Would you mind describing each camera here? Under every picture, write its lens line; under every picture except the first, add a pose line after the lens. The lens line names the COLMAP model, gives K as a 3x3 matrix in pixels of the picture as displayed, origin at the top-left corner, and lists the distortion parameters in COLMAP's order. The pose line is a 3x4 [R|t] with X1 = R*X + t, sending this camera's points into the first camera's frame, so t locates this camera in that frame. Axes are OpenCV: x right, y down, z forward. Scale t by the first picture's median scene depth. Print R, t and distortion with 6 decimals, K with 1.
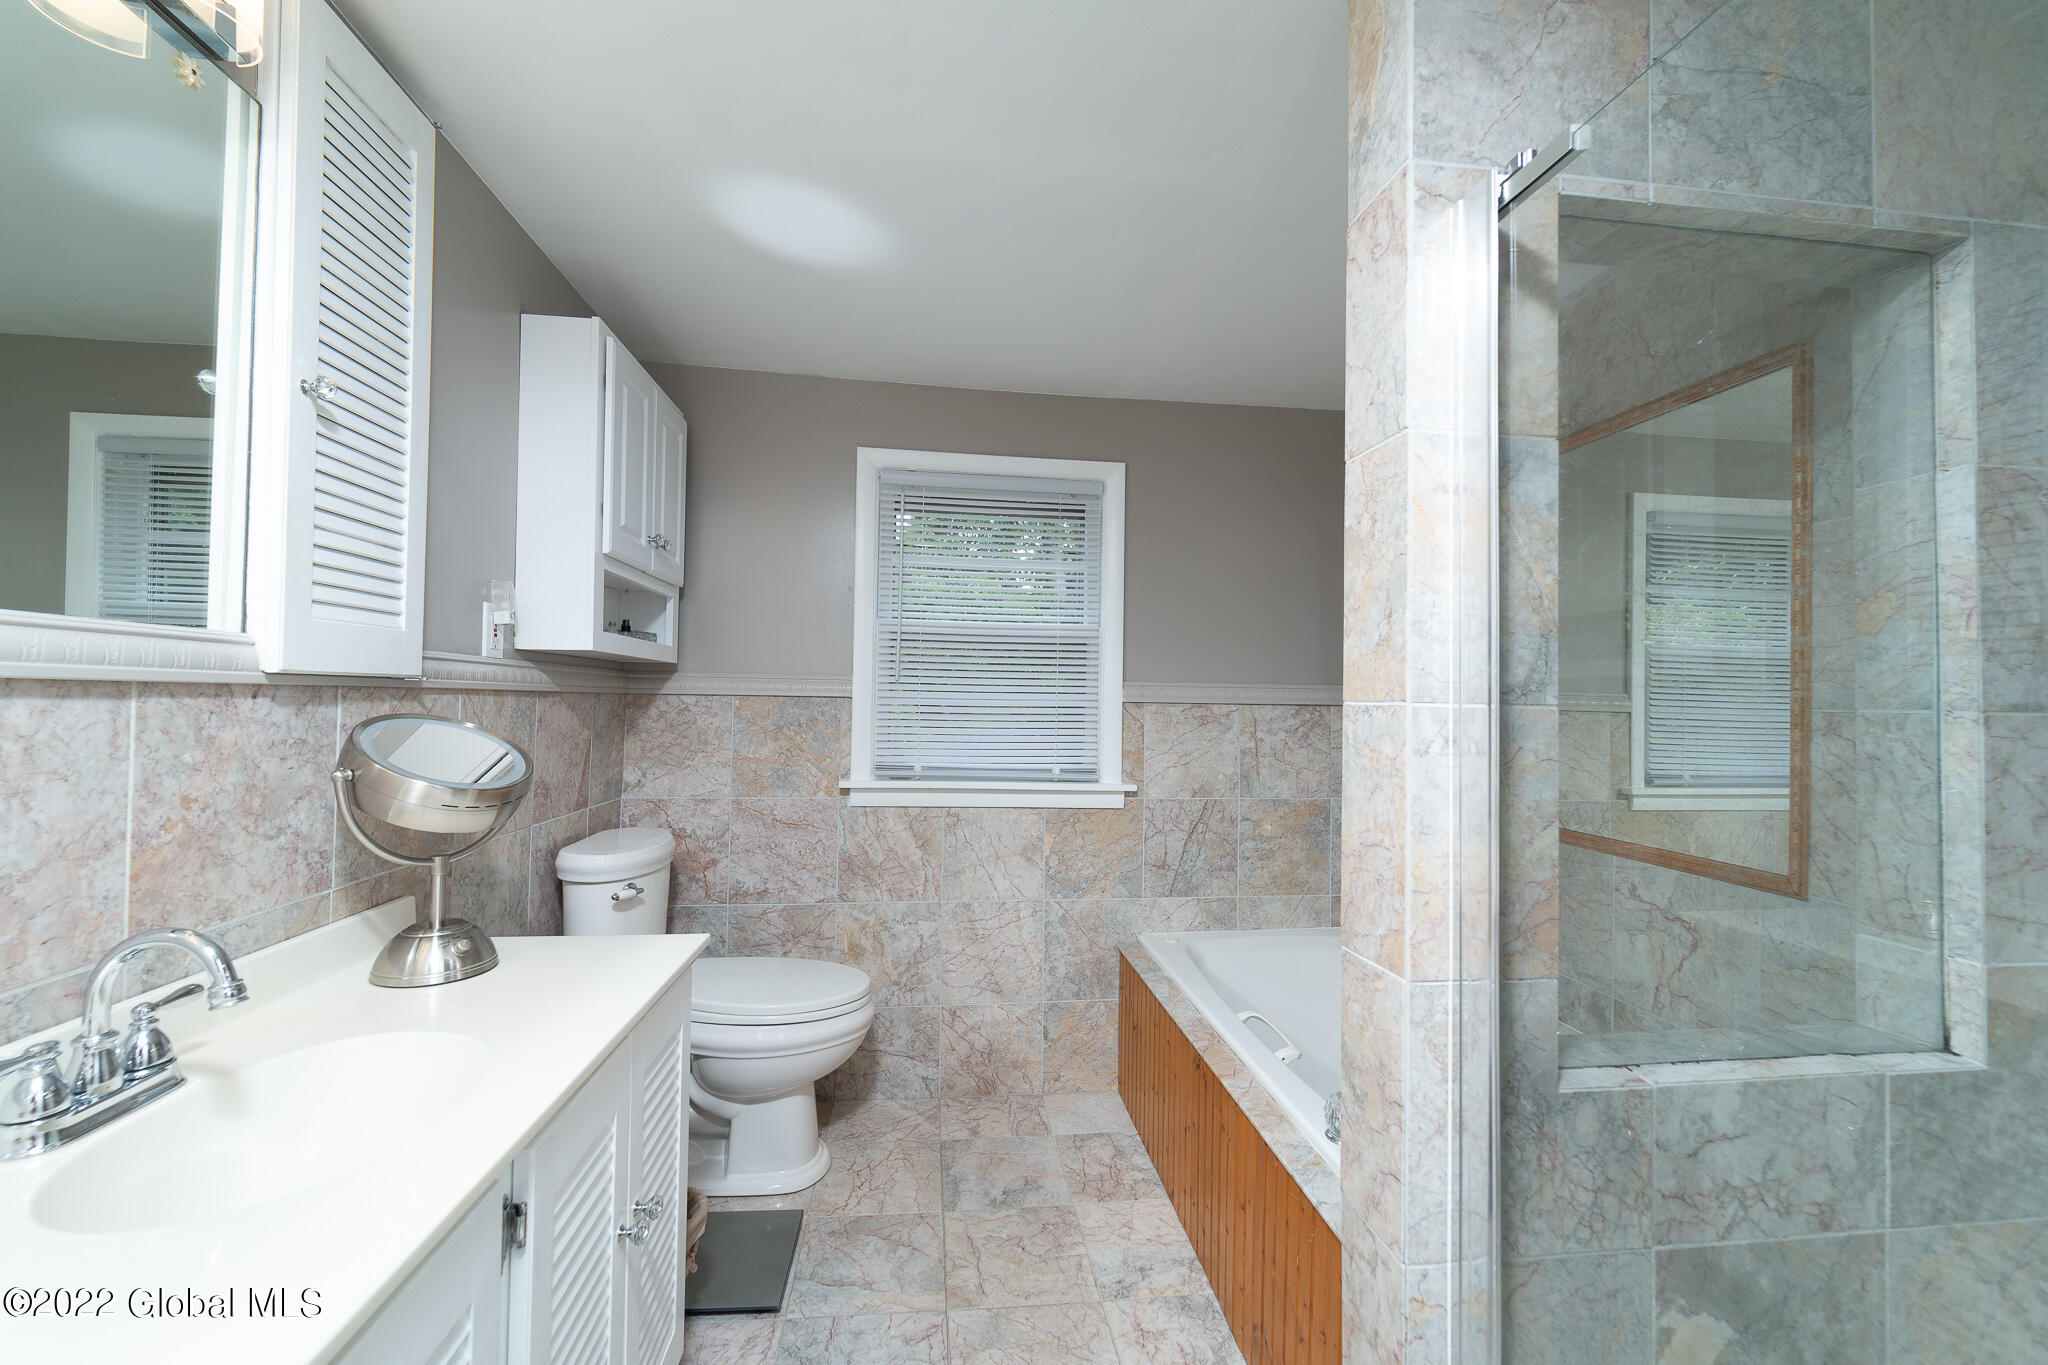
lens RADIAL K [[812.9, 0, 1023.2], [0, 812.9, 687.4], [0, 0, 1]] dist [0.003383, -0.002269]
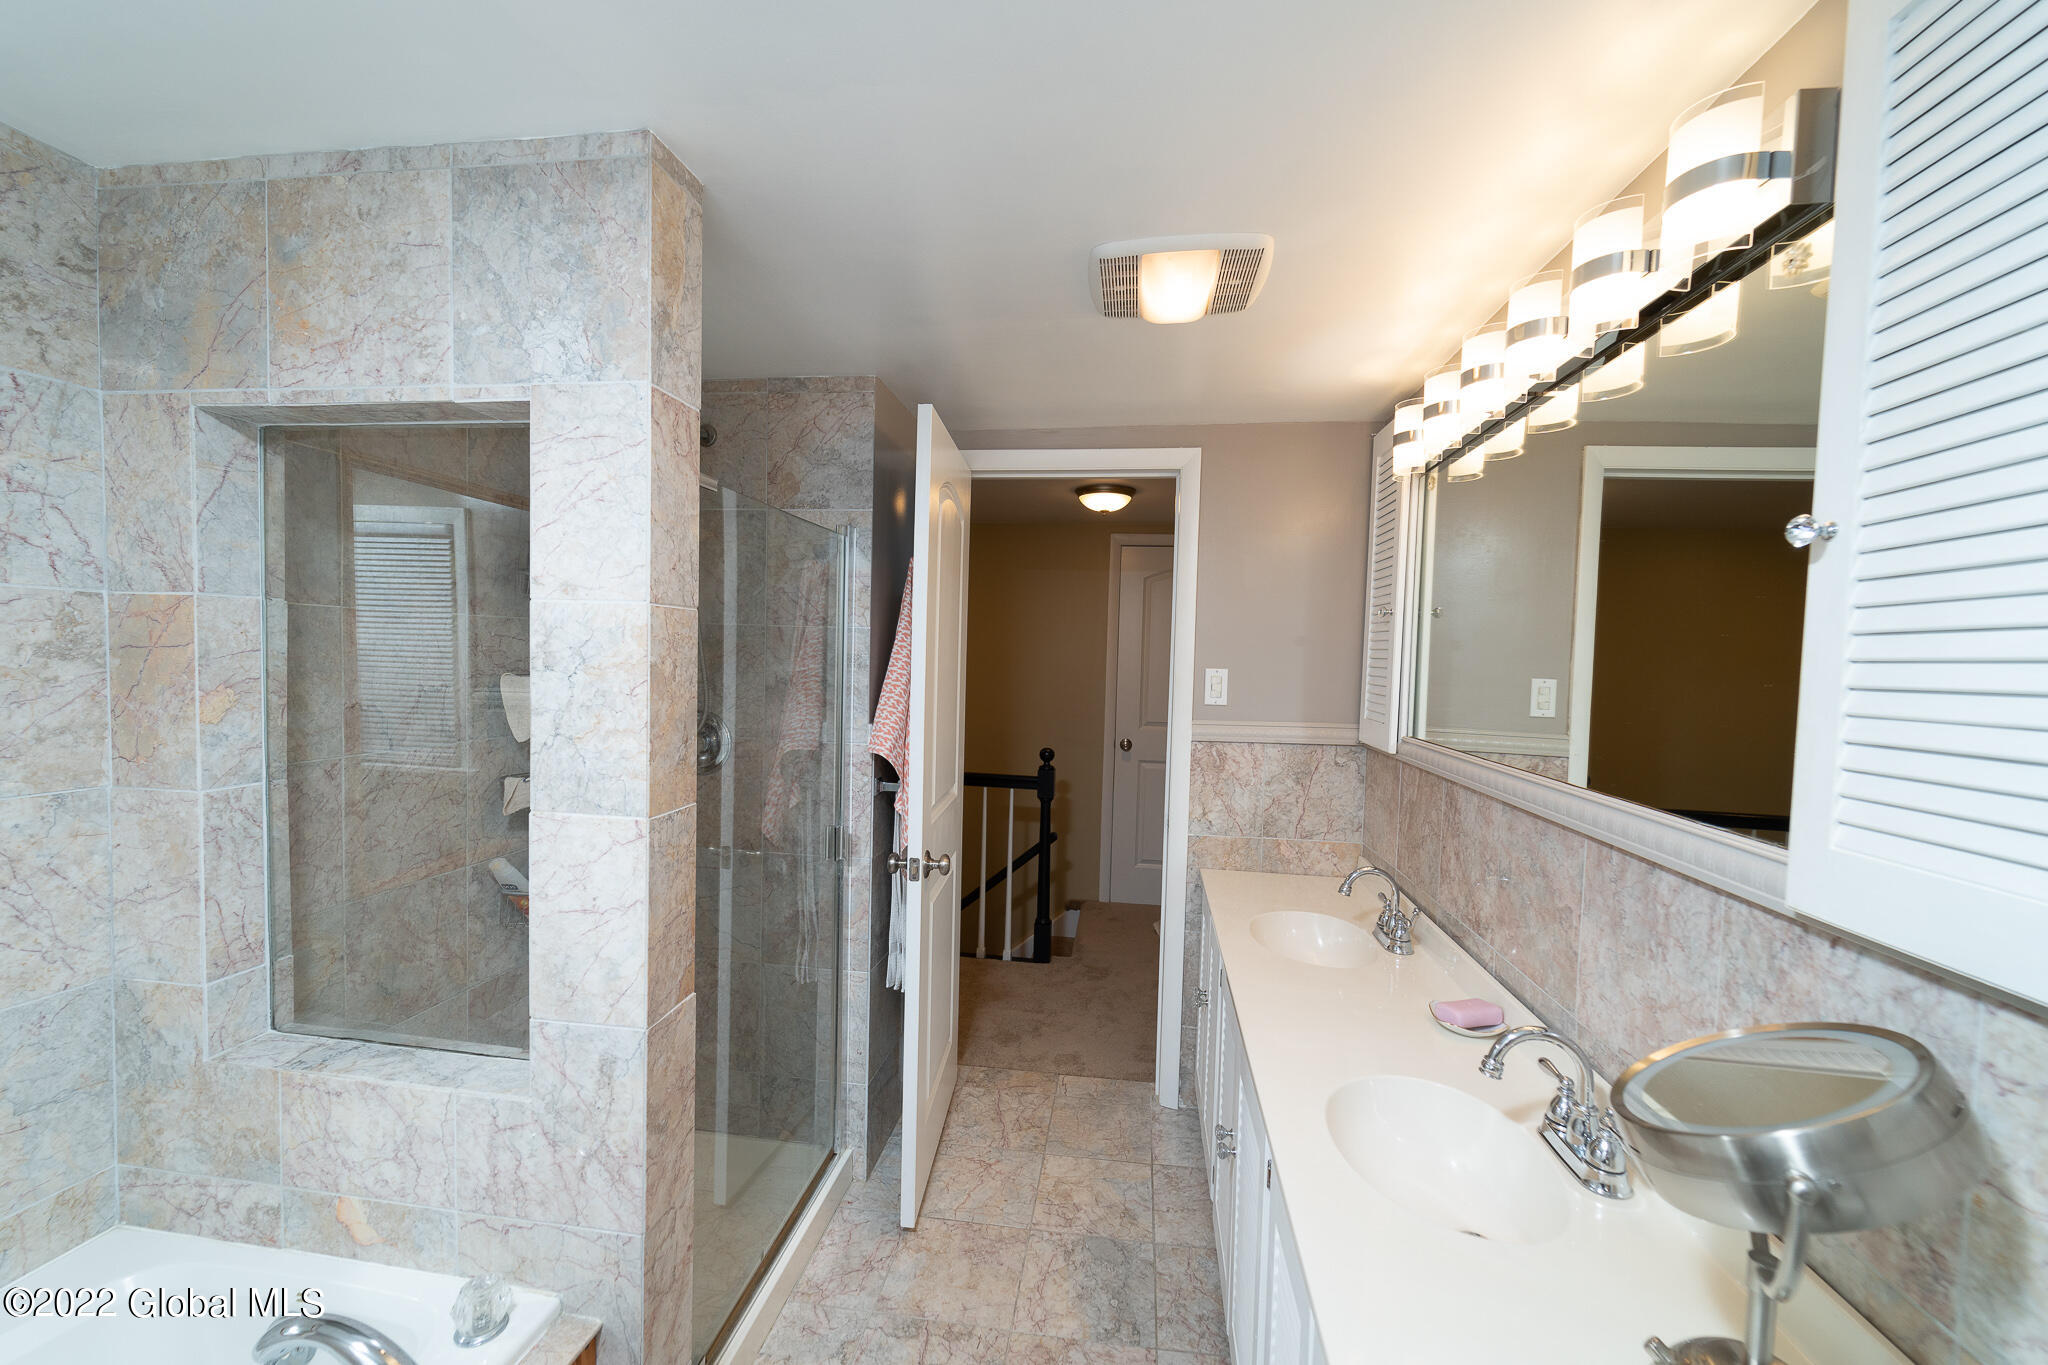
lens RADIAL K [[812.9, 0, 1022.0], [0, 812.9, 690.3], [0, 0, 1]] dist [0.003383, -0.002269]
pose [[-0.962933, -0.054030, 0.264275, -0.440599], [-0.048381, 0.998441, 0.027843, -0.241218], [-0.265368, 0.014025, -0.964045, 2.185761]]
